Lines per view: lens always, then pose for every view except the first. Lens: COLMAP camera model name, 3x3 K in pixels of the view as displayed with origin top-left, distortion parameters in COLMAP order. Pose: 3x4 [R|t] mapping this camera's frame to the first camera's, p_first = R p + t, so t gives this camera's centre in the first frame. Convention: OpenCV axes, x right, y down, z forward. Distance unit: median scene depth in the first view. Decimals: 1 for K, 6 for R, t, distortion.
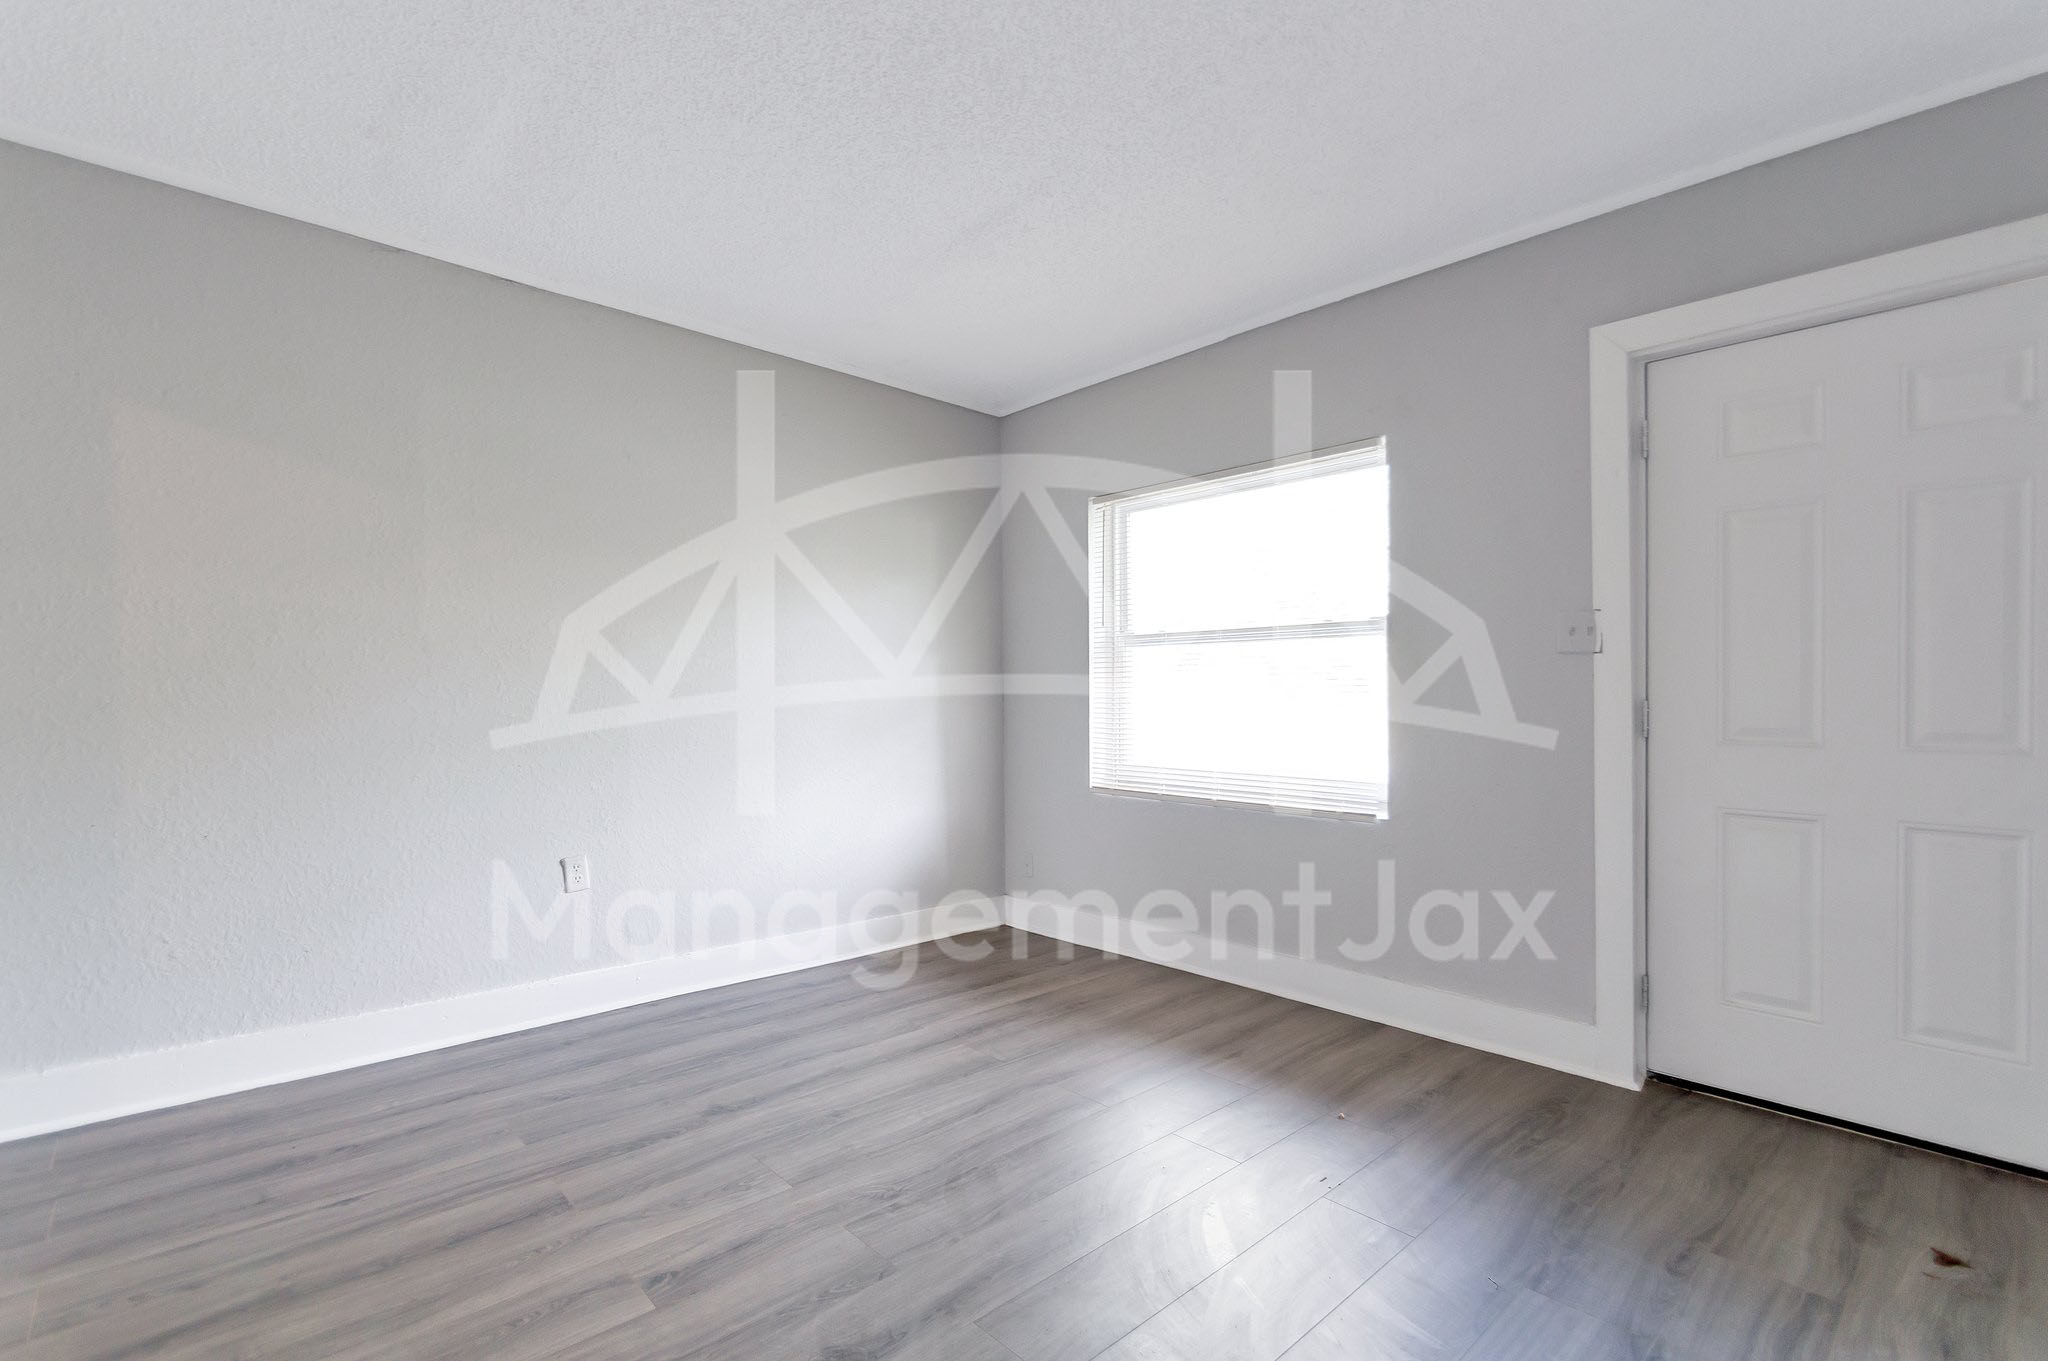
lens RADIAL K [[956.4, 0, 1024.0], [0, 956.4, 680.5], [0, 0, 1]] dist [-0.000866, -0.000262]
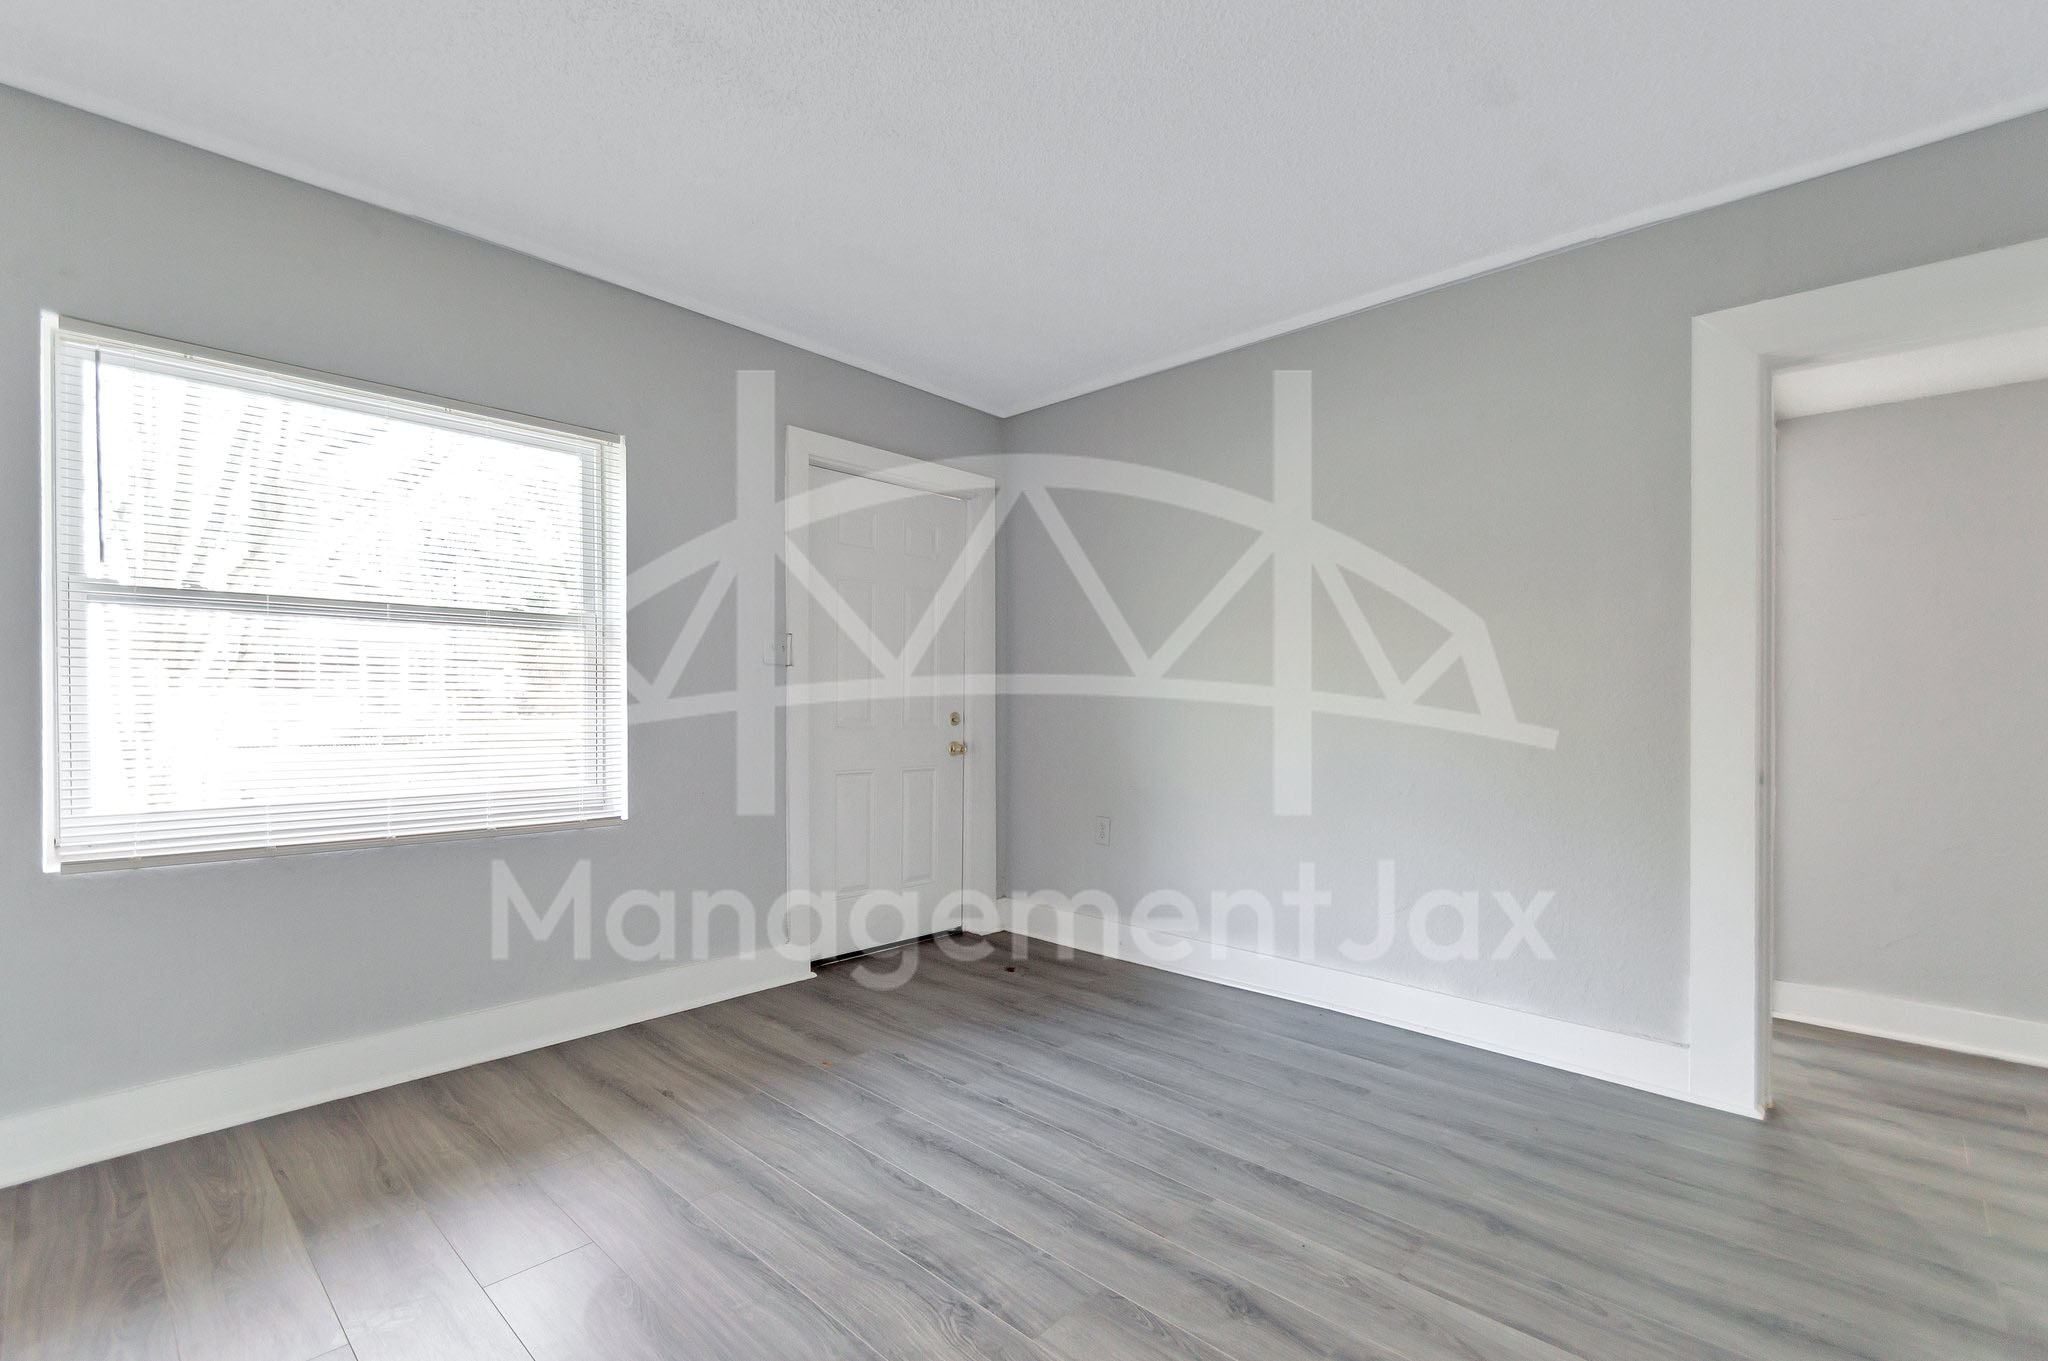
lens RADIAL K [[899.4, 0, 1022.1], [0, 899.4, 701.3], [0, 0, 1]] dist [0.001200, 0.000086]
pose [[-0.066495, 0.000179, 0.997787, -0.689582], [-0.018855, 0.999821, -0.001436, 0.016717], [-0.997609, -0.018909, -0.066479, 0.770113]]
